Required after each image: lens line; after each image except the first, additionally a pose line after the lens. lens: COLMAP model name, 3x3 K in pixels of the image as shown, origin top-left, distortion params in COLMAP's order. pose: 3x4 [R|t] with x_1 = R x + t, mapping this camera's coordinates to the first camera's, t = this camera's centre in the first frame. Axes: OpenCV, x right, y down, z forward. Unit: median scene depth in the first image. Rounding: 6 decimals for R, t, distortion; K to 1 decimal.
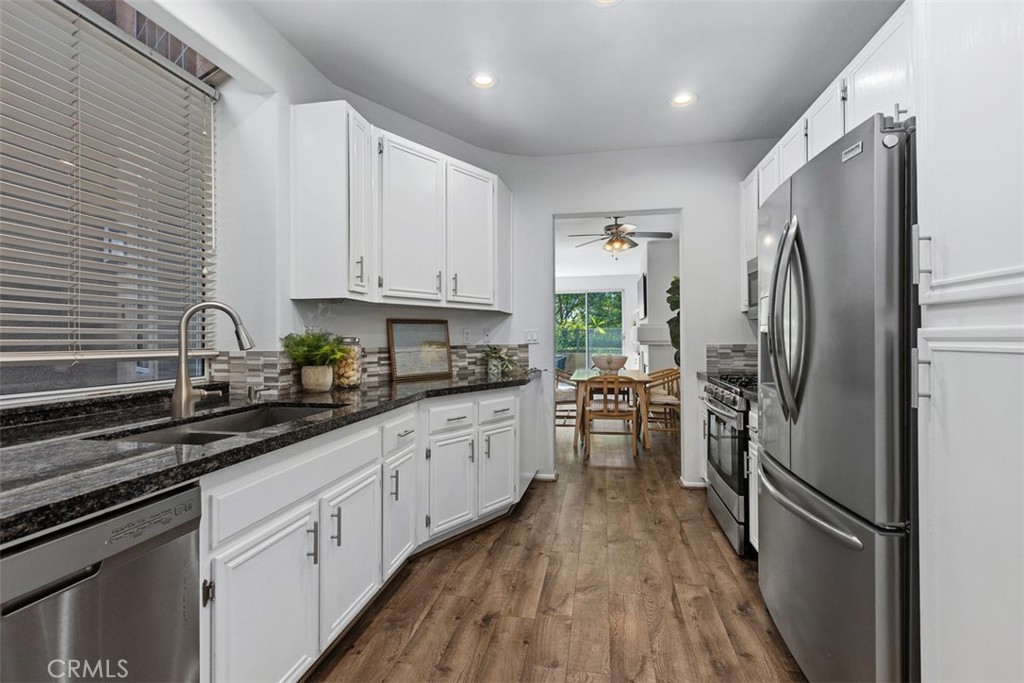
lens RADIAL K [[459.4, 0, 514.9], [0, 459.4, 336.0], [0, 0, 1]] dist [-0.001075, 0.000816]
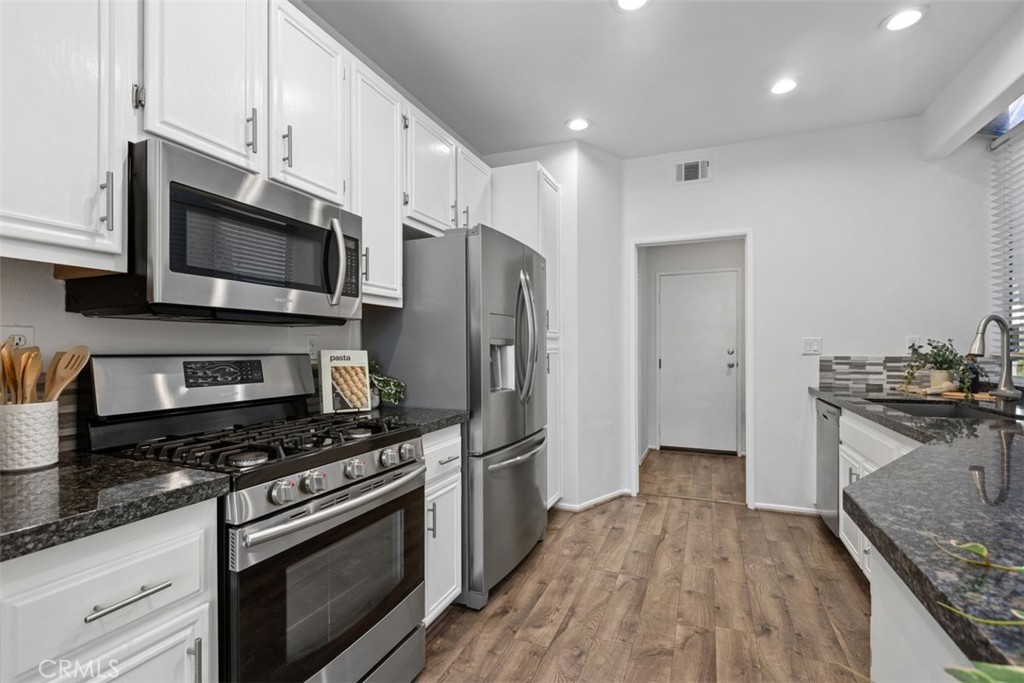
lens RADIAL K [[472.2, 0, 512.6], [0, 472.2, 351.4], [0, 0, 1]] dist [-0.005444, 0.000395]
pose [[-0.979635, 0.009753, 0.200552, 0.253807], [0.009989, 0.999950, 0.000164, 0.005200], [-0.200540, 0.002164, -0.979683, 2.002721]]
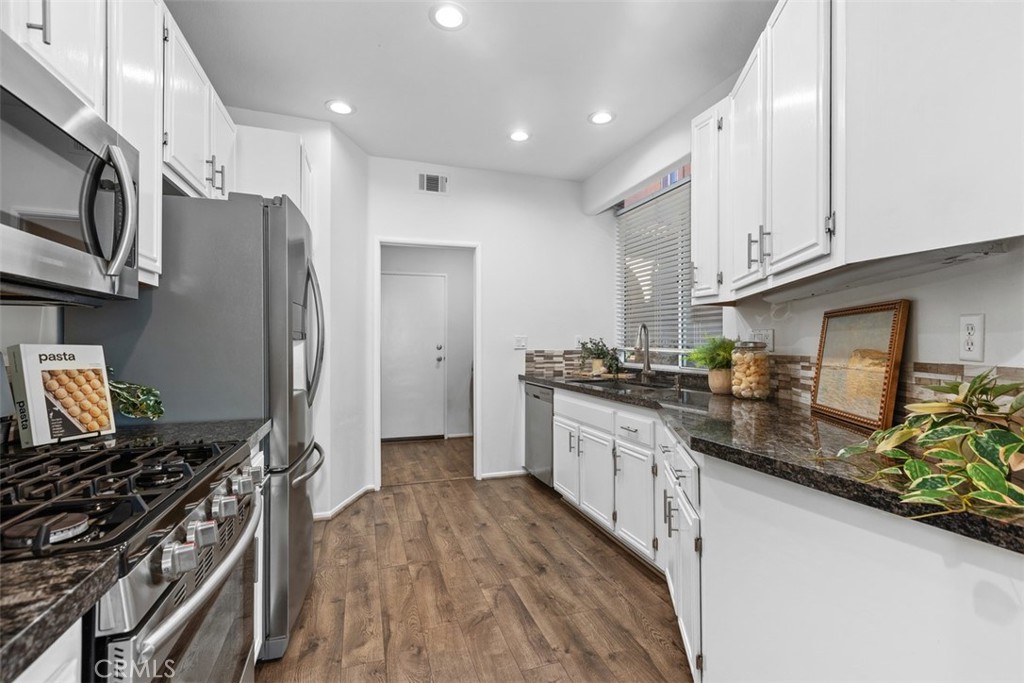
lens RADIAL K [[459.4, 0, 520.3], [0, 459.4, 341.5], [0, 0, 1]] dist [-0.001075, 0.000816]
pose [[-0.865948, 0.004739, -0.500112, 0.580783], [0.008531, 0.999950, -0.005295, 0.003558], [0.500062, -0.008852, -0.865944, 1.954068]]
